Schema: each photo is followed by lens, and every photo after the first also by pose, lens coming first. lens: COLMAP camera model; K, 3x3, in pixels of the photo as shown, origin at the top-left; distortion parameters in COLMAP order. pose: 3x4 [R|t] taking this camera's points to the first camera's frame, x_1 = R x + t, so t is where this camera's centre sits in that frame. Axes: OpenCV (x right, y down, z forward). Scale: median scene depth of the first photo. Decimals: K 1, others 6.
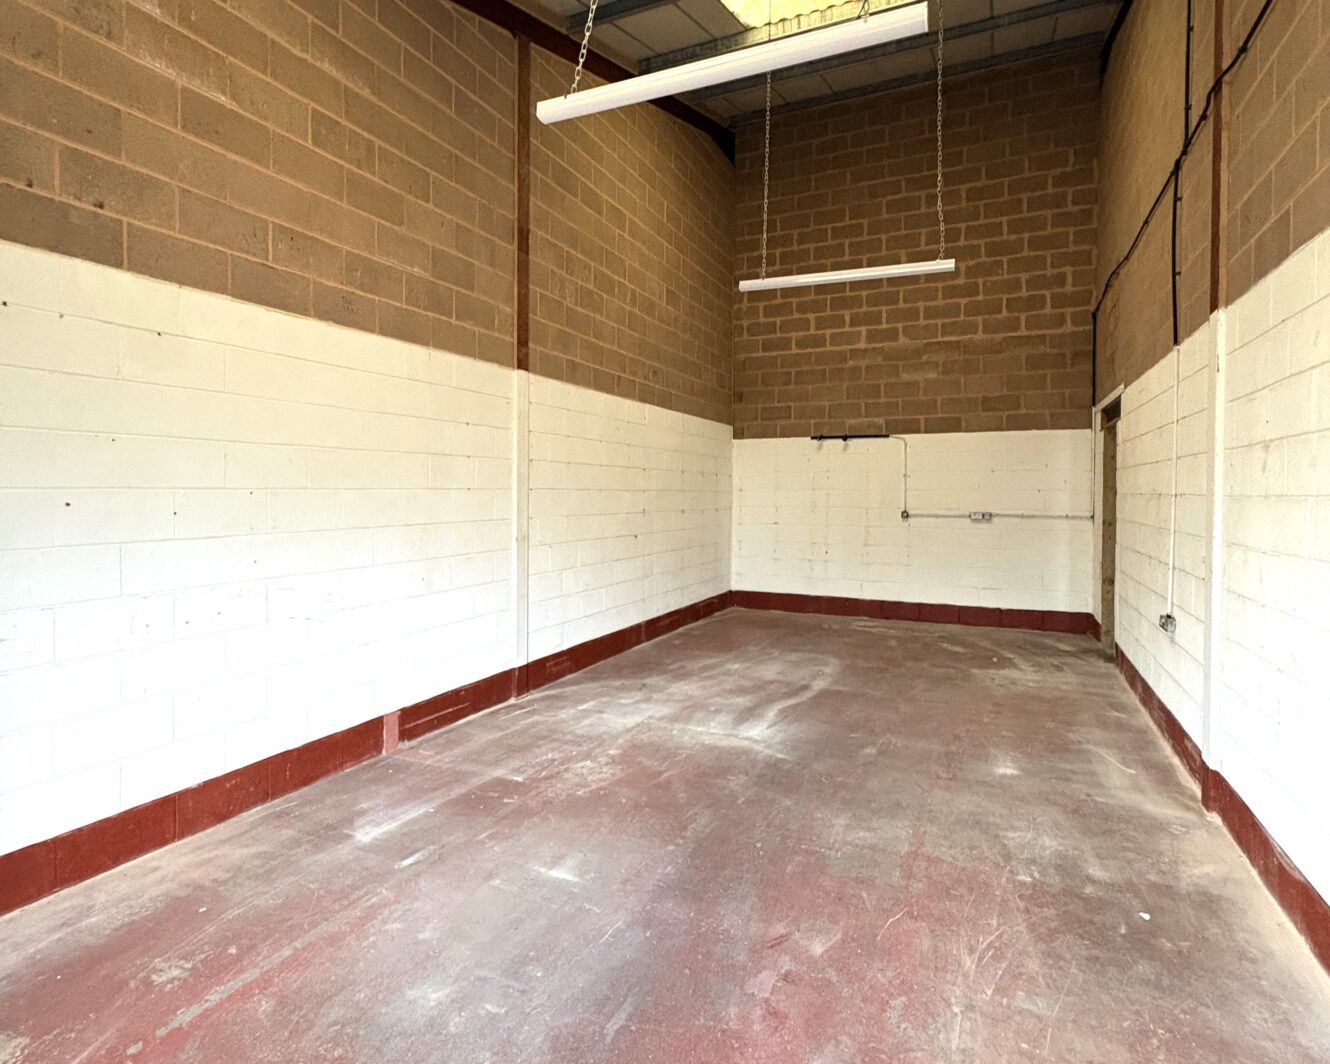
lens RADIAL K [[710.5, 0, 664.4], [0, 710.5, 498.8], [0, 0, 1]] dist [0.000617, 0.000356]
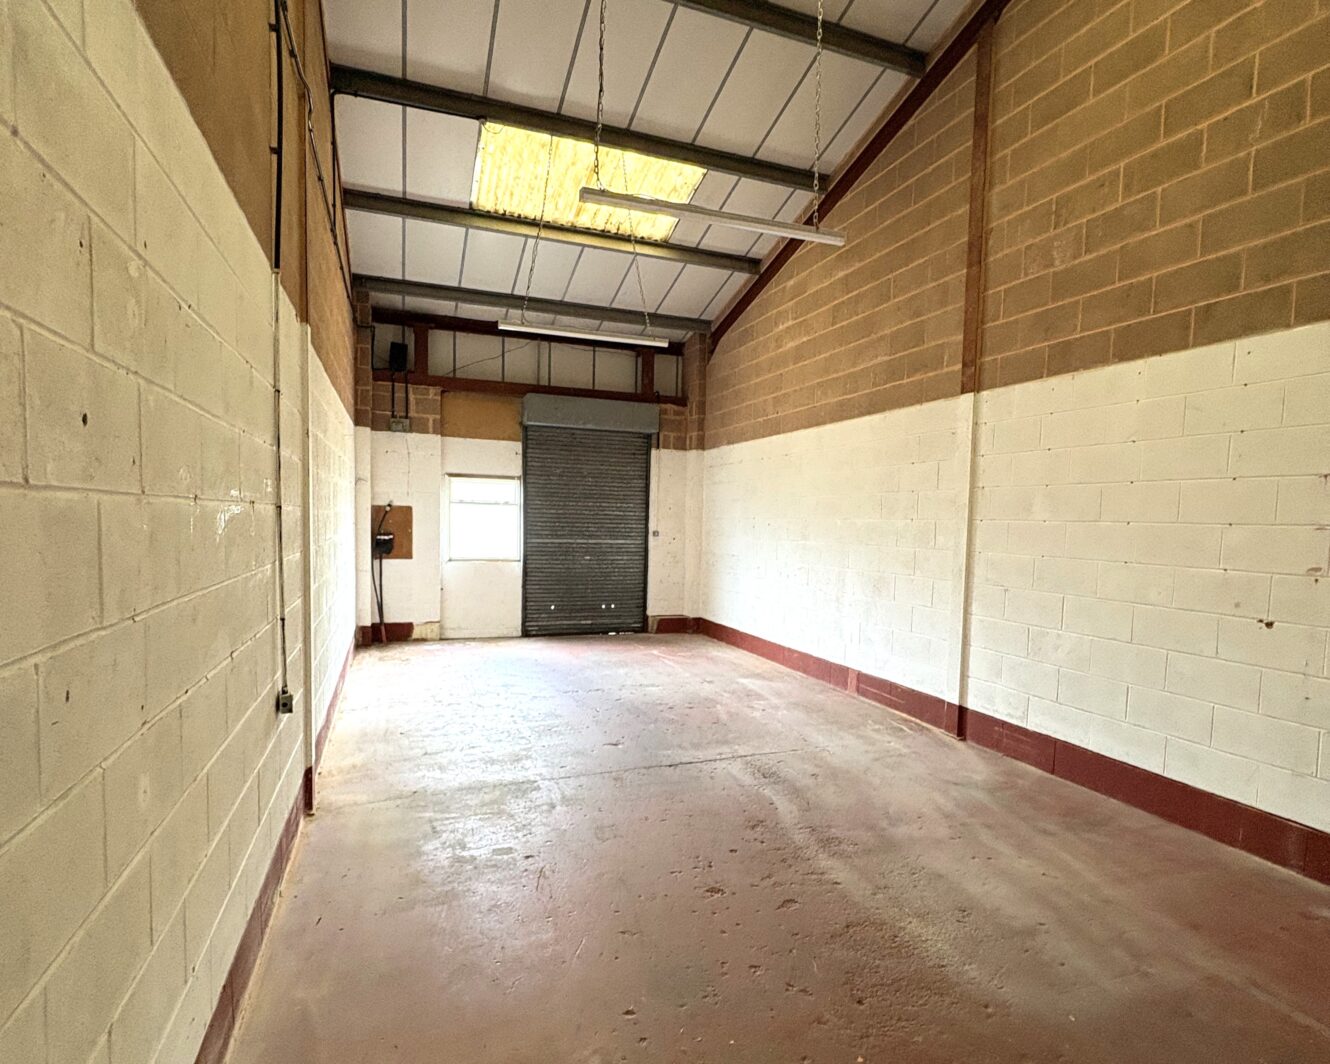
lens RADIAL K [[704.6, 0, 664.4], [0, 704.6, 565.1], [0, 0, 1]] dist [-0.000093, 0.000117]
pose [[-0.699006, 0.022035, -0.714776, 0.834311], [-0.036180, 0.997155, 0.066121, -0.001173], [0.714200, 0.072080, -0.696220, 1.524879]]
